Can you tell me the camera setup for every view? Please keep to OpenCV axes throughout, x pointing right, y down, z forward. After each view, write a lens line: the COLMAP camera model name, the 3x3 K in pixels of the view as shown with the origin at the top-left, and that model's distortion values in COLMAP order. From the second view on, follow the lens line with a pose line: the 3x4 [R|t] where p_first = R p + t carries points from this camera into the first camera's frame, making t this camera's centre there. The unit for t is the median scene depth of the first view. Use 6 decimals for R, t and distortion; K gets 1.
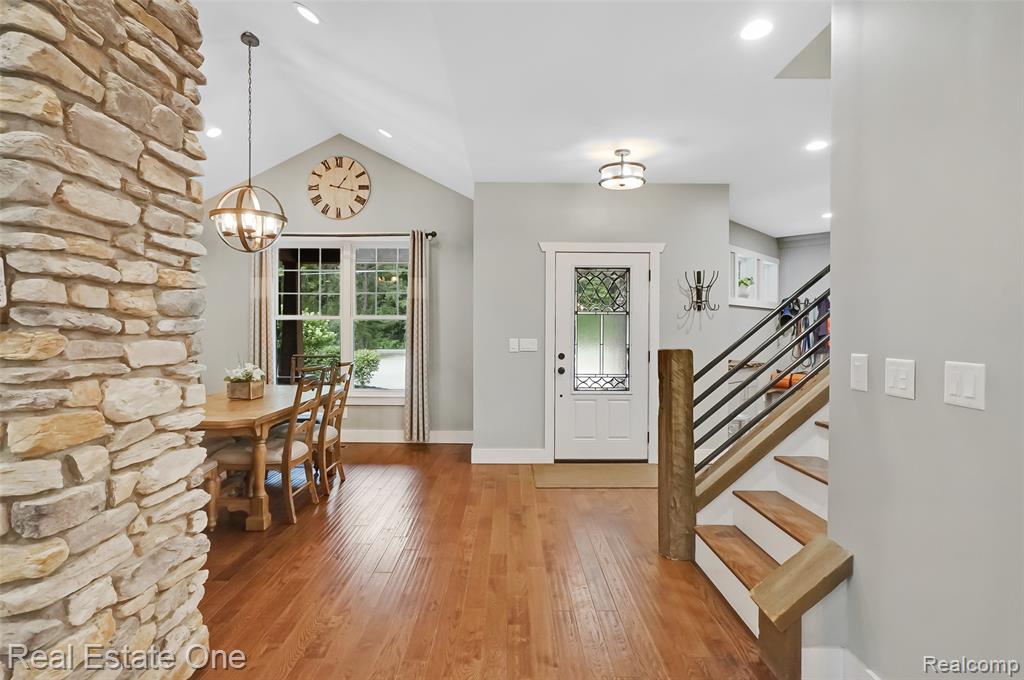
lens RADIAL K [[544.2, 0, 537.5], [0, 544.2, 335.5], [0, 0, 1]] dist [-0.020714, 0.014704]
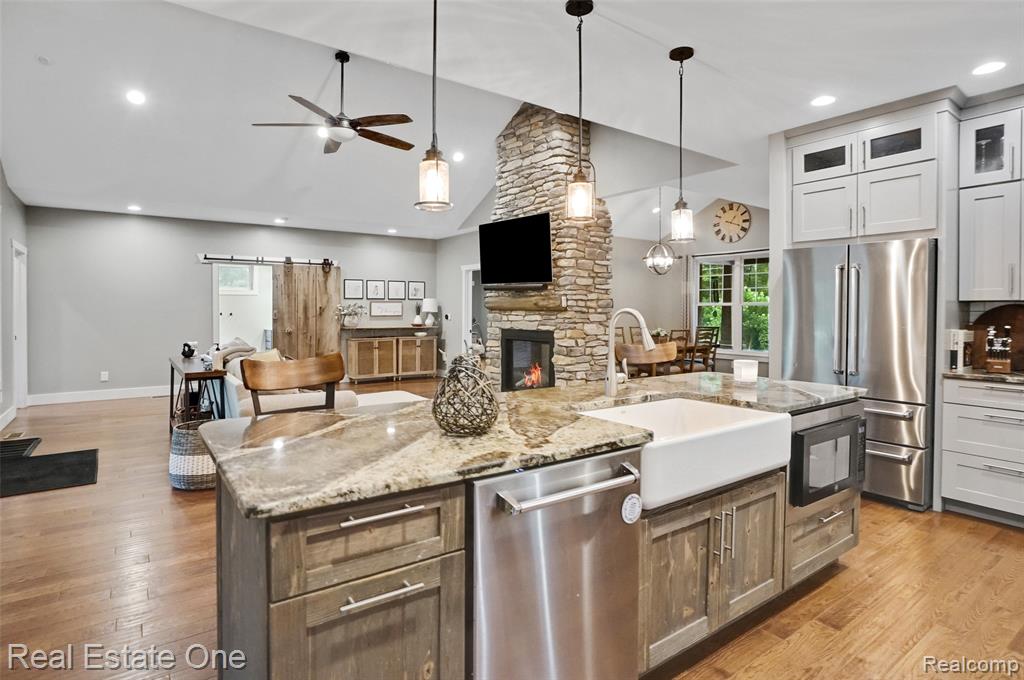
lens RADIAL K [[521.3, 0, 461.3], [0, 521.3, 309.6], [0, 0, 1]] dist [-0.029944, 0.012503]
pose [[0.519646, -0.001830, -0.854380, 0.658986], [-0.012421, 0.999876, -0.009696, 0.007858], [0.854291, 0.015651, 0.519559, -0.584064]]
